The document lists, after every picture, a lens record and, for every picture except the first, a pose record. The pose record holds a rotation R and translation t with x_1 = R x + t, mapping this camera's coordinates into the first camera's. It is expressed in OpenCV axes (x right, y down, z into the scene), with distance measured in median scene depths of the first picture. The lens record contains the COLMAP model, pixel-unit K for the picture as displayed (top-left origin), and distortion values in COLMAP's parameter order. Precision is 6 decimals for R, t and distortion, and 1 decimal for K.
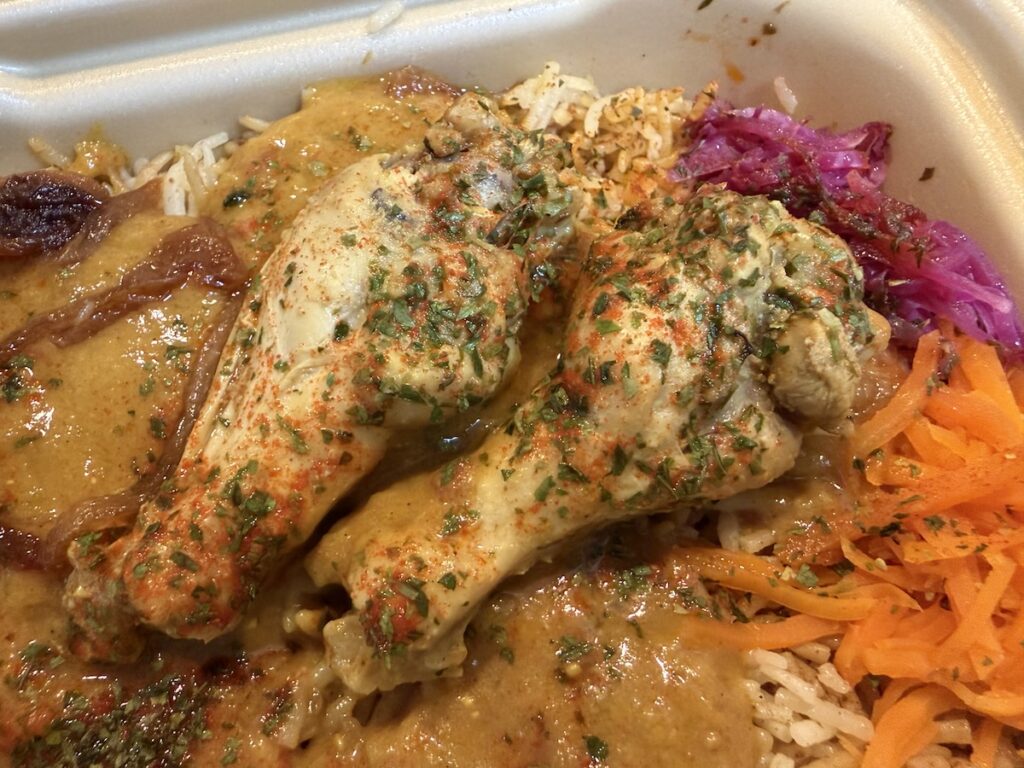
lens RADIAL K [[712.6, 0, 513.0], [0, 712.6, 351.5], [0, 0, 1]] dist [-0.036443, 0.046303]
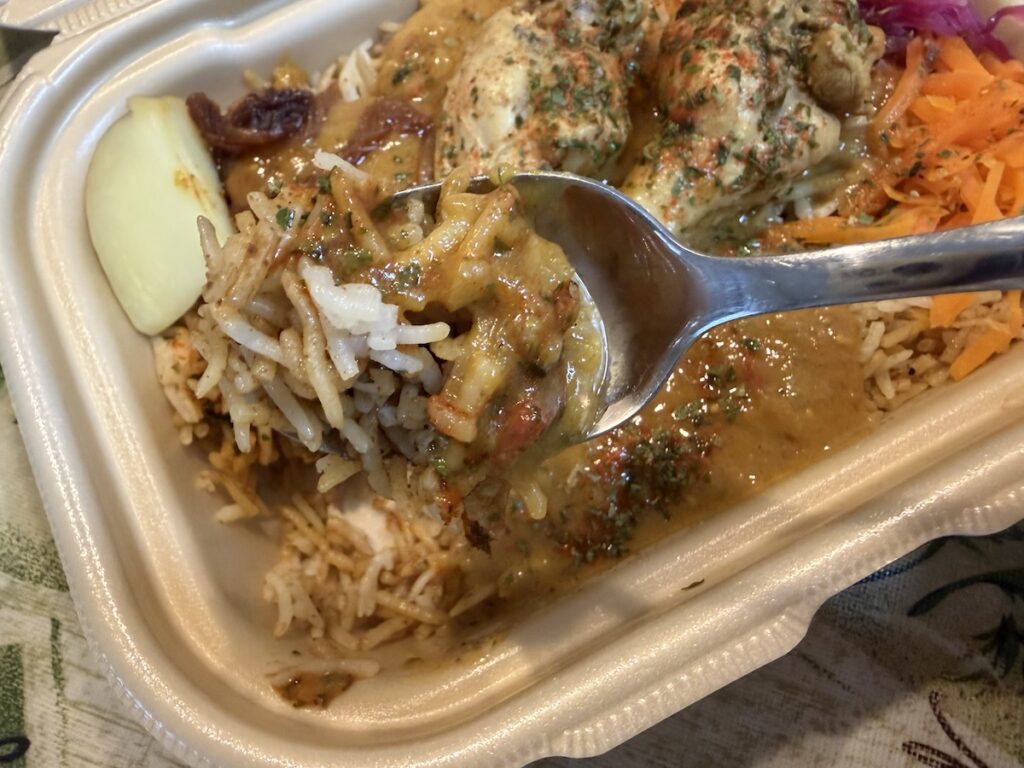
lens RADIAL K [[719.4, 0, 513.4], [0, 719.4, 329.6], [0, 0, 1]] dist [0.003522, 0.001400]
pose [[0.970632, -0.236750, -0.042709, -0.282713], [0.238113, 0.970767, 0.030221, 0.337647], [0.034305, -0.039503, 0.998630, -0.518637]]
